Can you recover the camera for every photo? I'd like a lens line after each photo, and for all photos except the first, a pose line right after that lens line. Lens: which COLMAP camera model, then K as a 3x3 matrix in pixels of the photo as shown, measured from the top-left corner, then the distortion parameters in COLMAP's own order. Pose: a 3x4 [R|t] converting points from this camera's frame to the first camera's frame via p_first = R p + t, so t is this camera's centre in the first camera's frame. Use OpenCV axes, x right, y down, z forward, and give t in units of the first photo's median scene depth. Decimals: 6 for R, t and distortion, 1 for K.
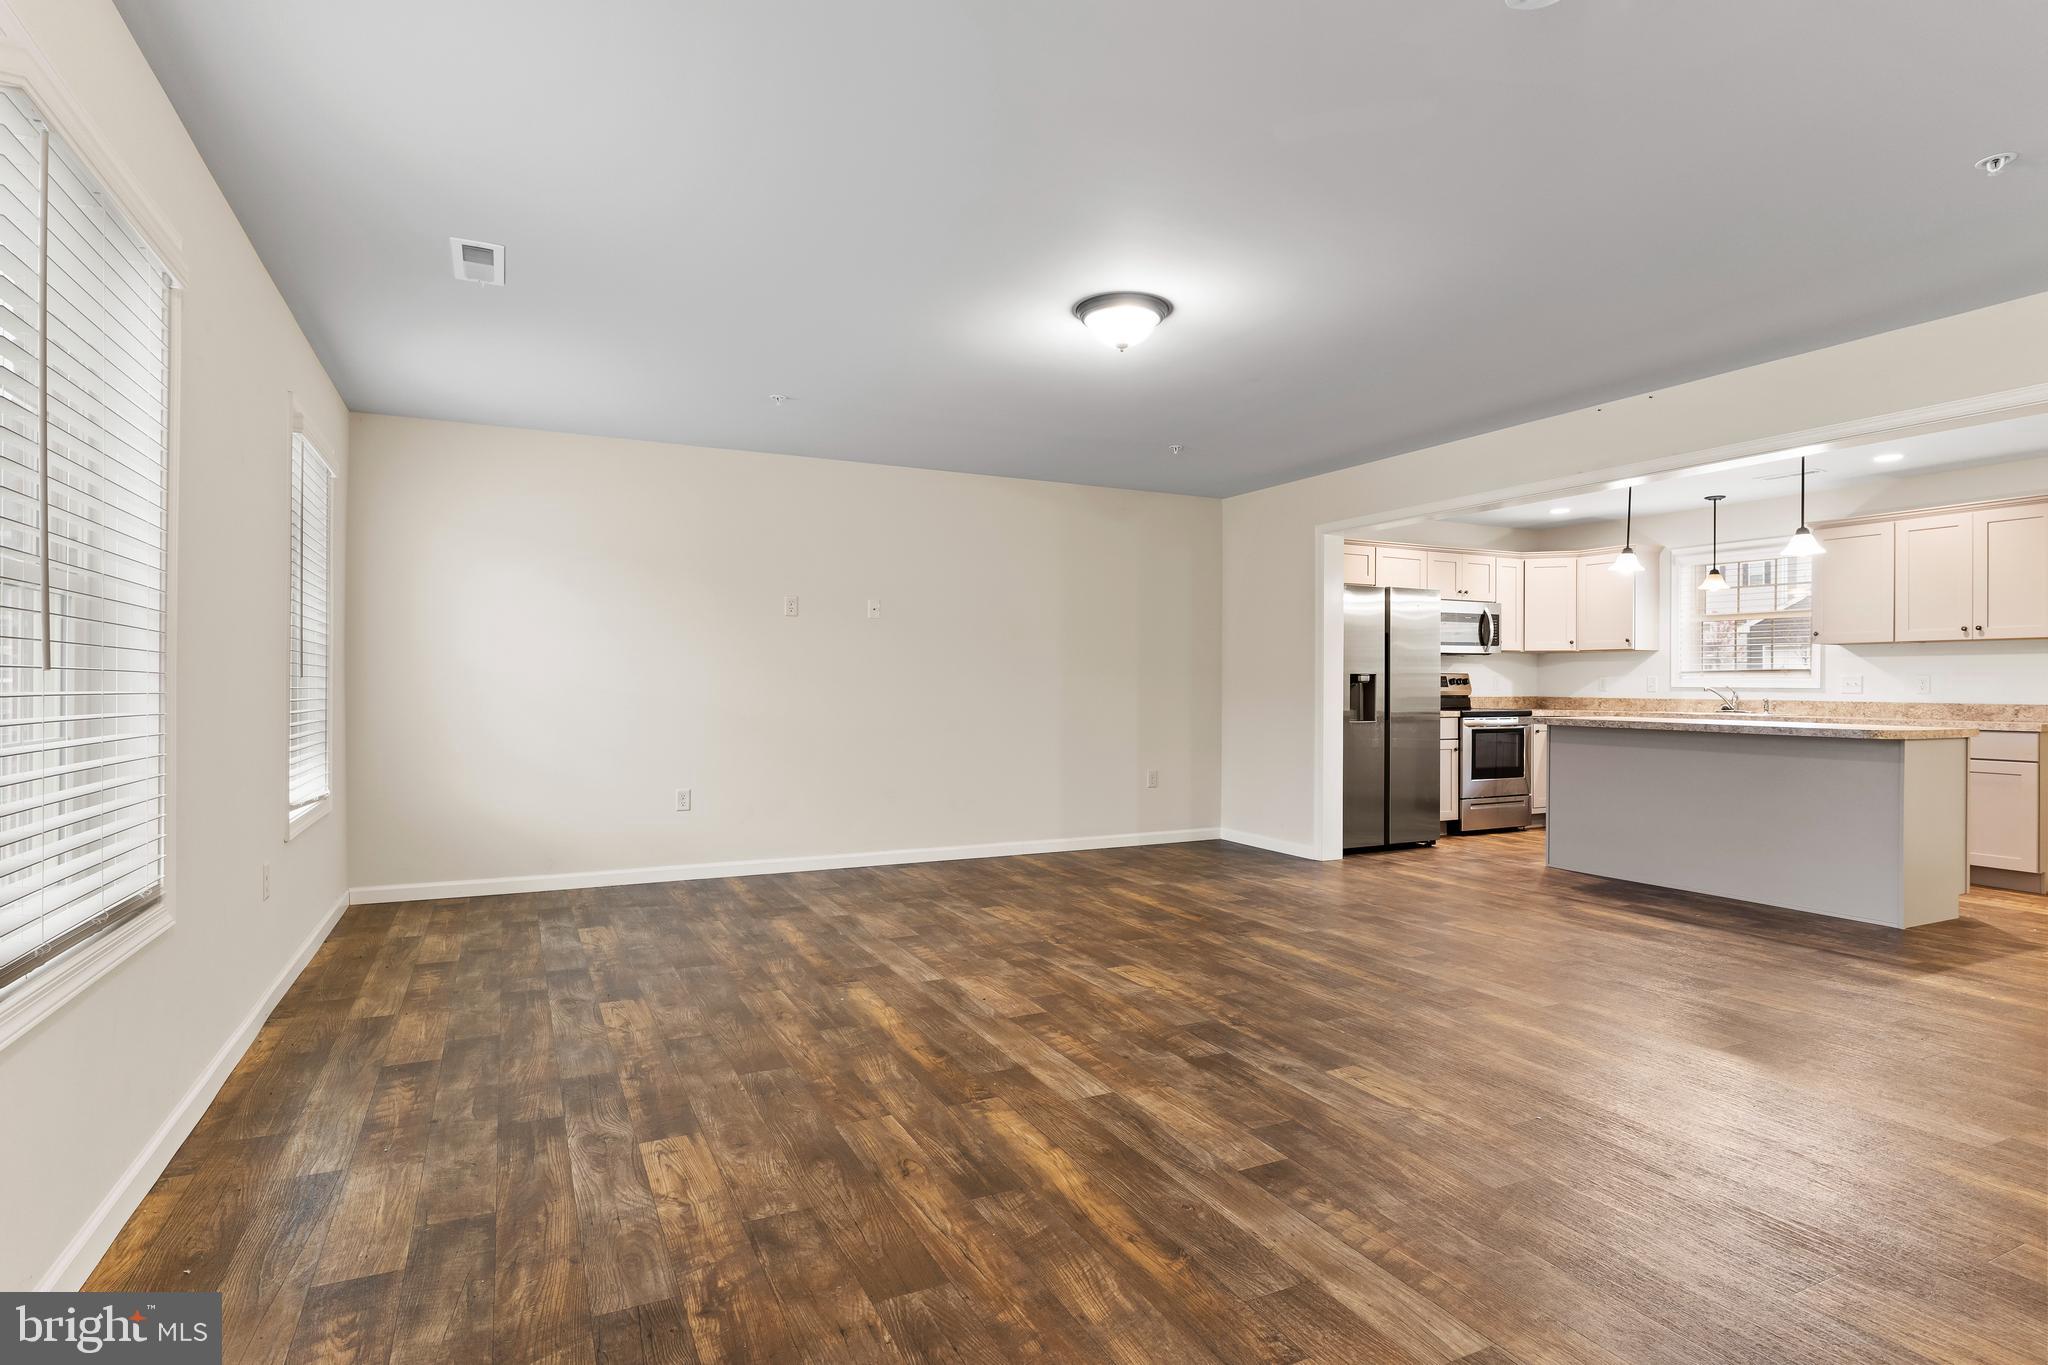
lens RADIAL K [[1051.3, 0, 1027.5], [0, 1051.3, 670.9], [0, 0, 1]] dist [-0.000311, 0.000217]
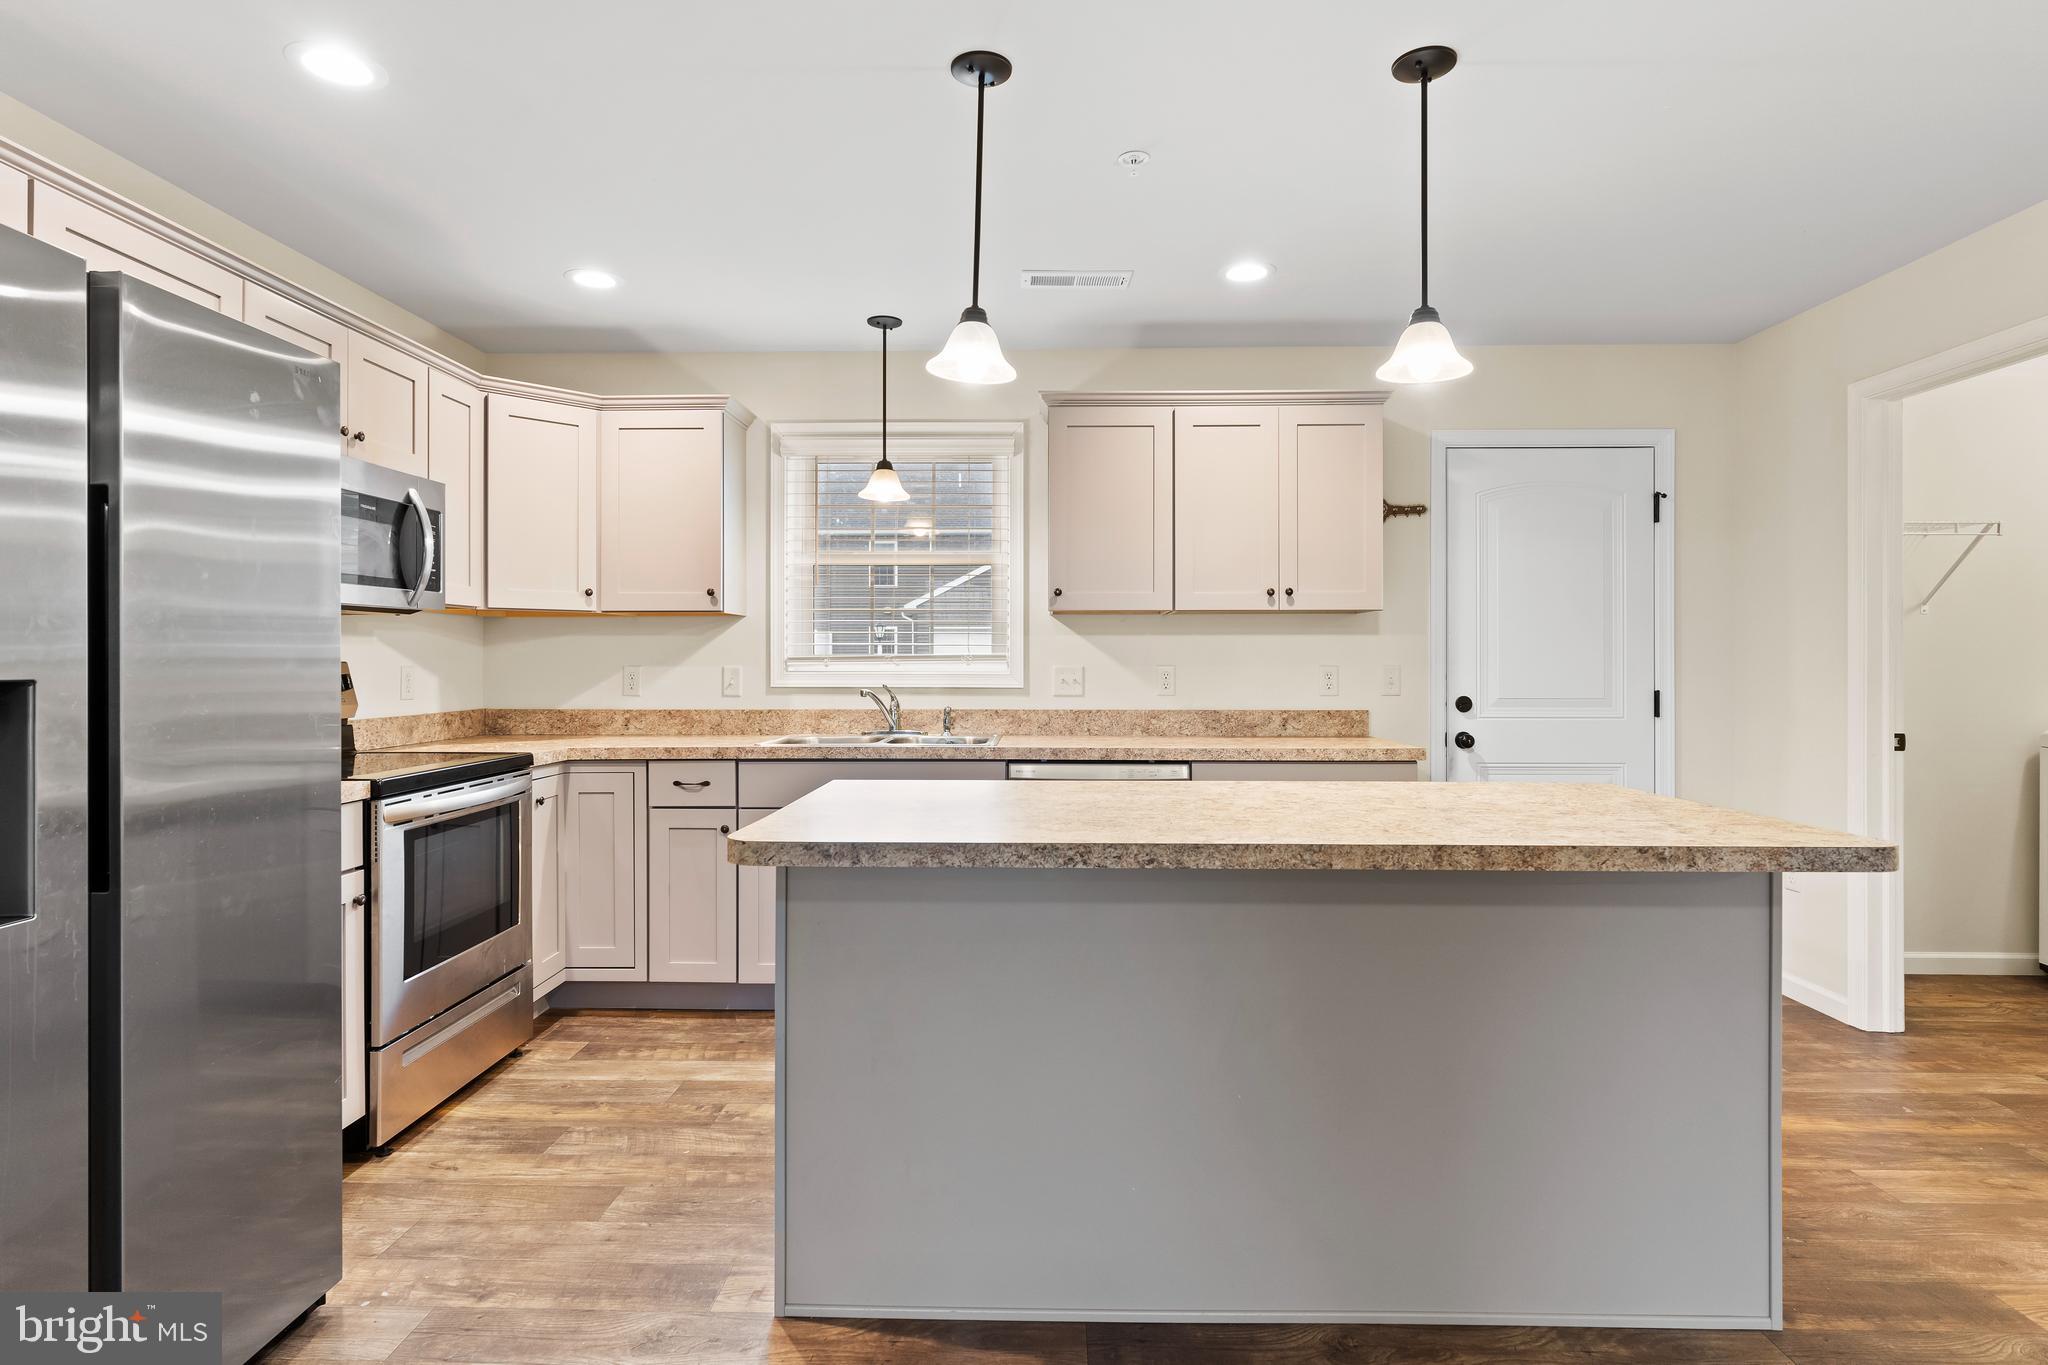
lens RADIAL K [[1054.1, 0, 1013.4], [0, 1054.1, 652.6], [0, 0, 1]] dist [0.001604, -0.000067]
pose [[0.471544, 0.000817, 0.881842, 0.226242], [-0.008085, 0.999962, 0.003397, -0.004662], [-0.881806, -0.008732, 0.471532, 0.699561]]
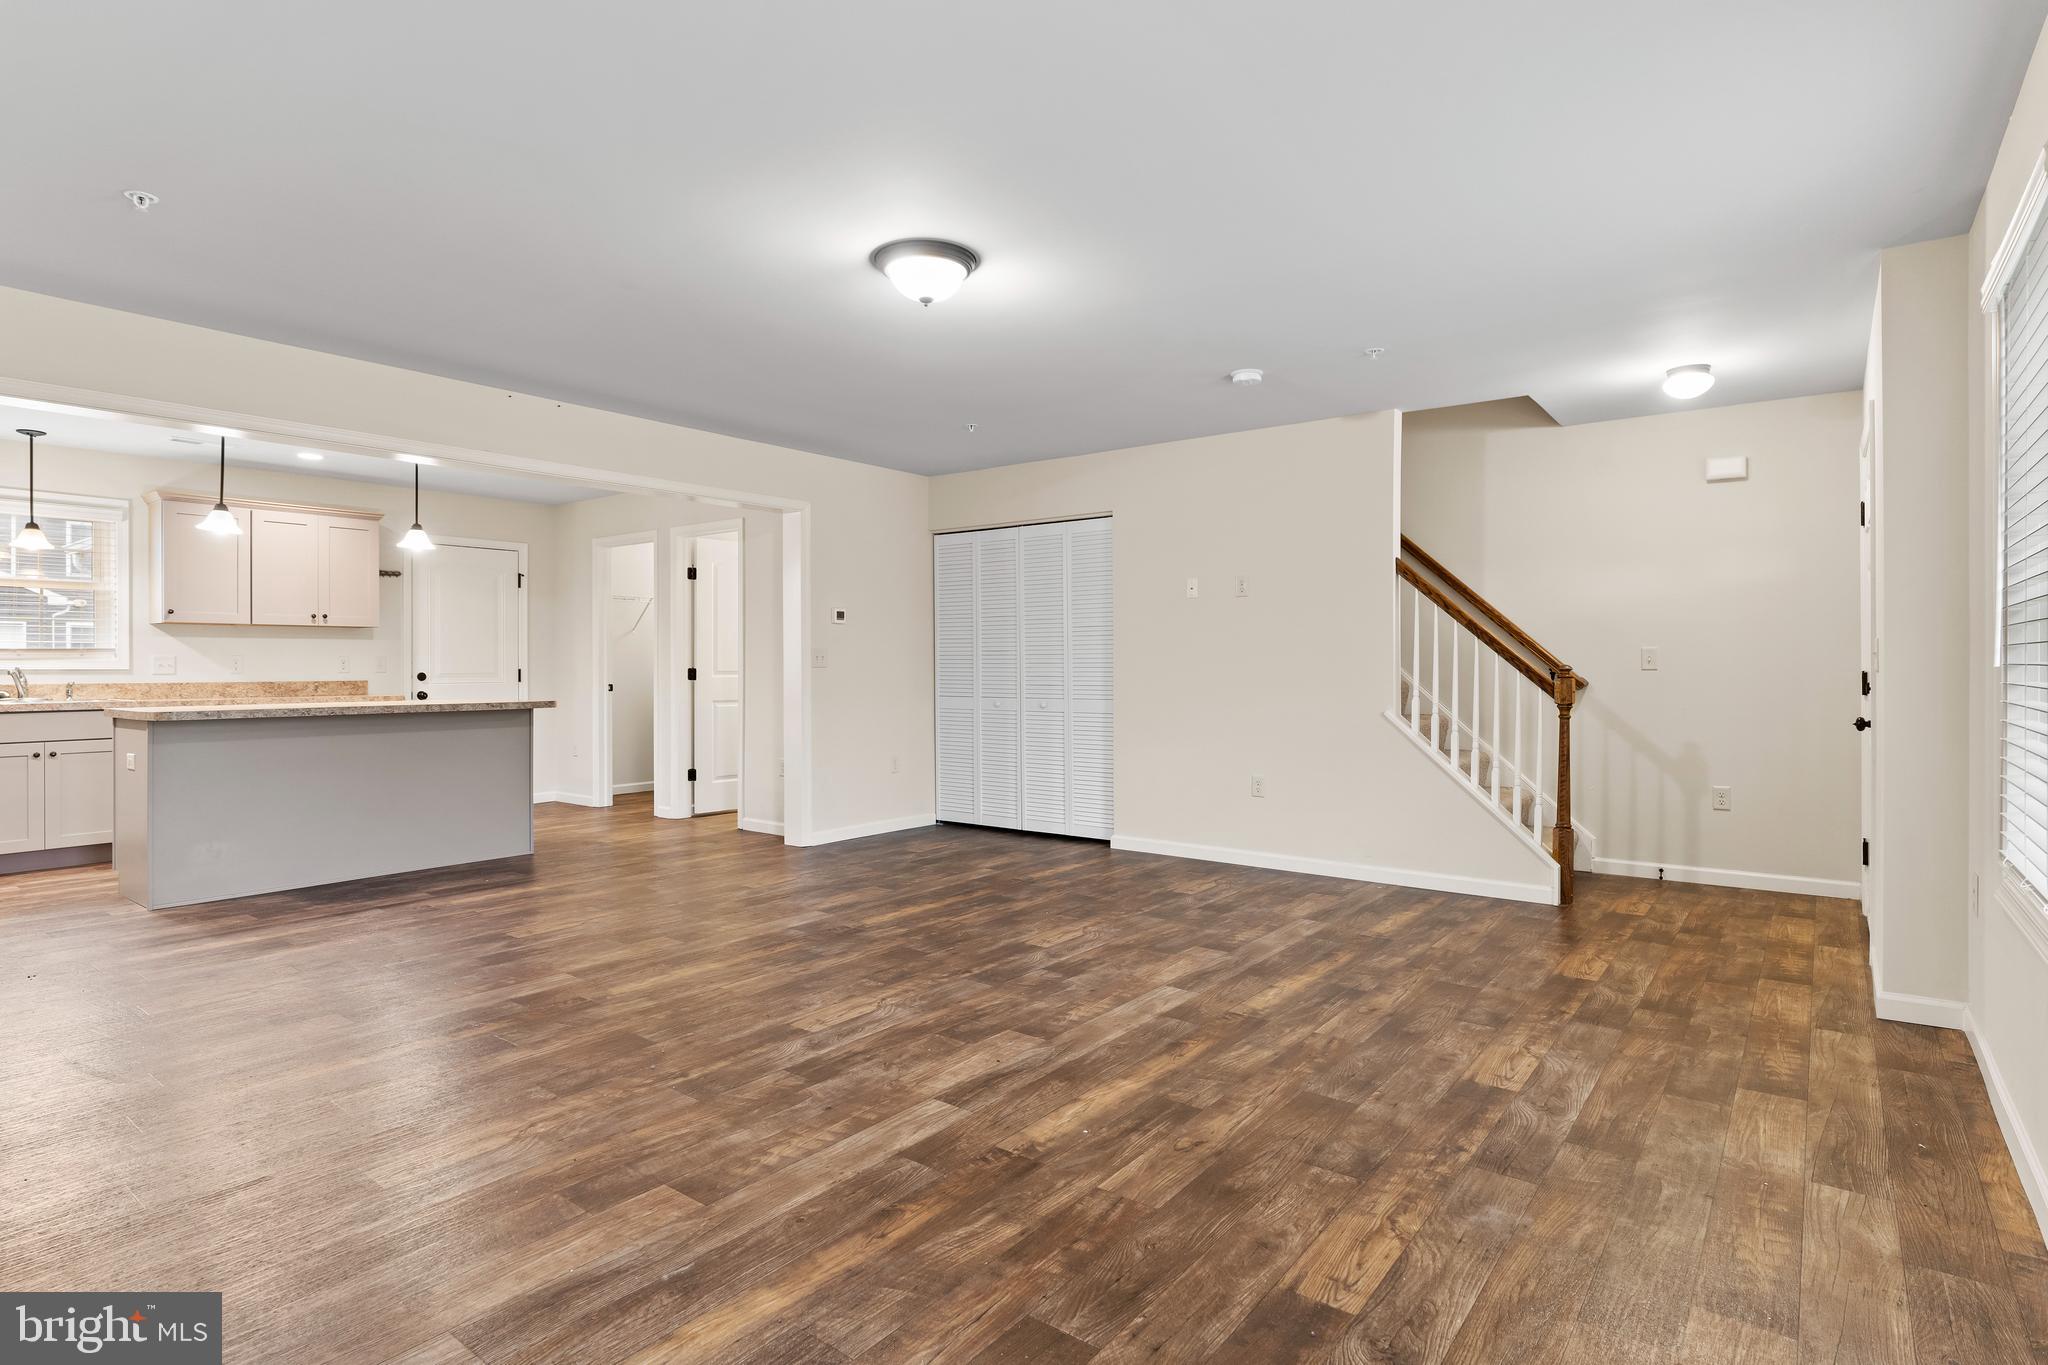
lens RADIAL K [[1051.3, 0, 1027.5], [0, 1051.3, 670.9], [0, 0, 1]] dist [-0.000311, 0.000217]
pose [[-0.442899, -0.010300, 0.896512, -0.402554], [-0.011457, 0.999917, 0.005828, 0.003328], [-0.896498, -0.007691, -0.442980, 0.673446]]
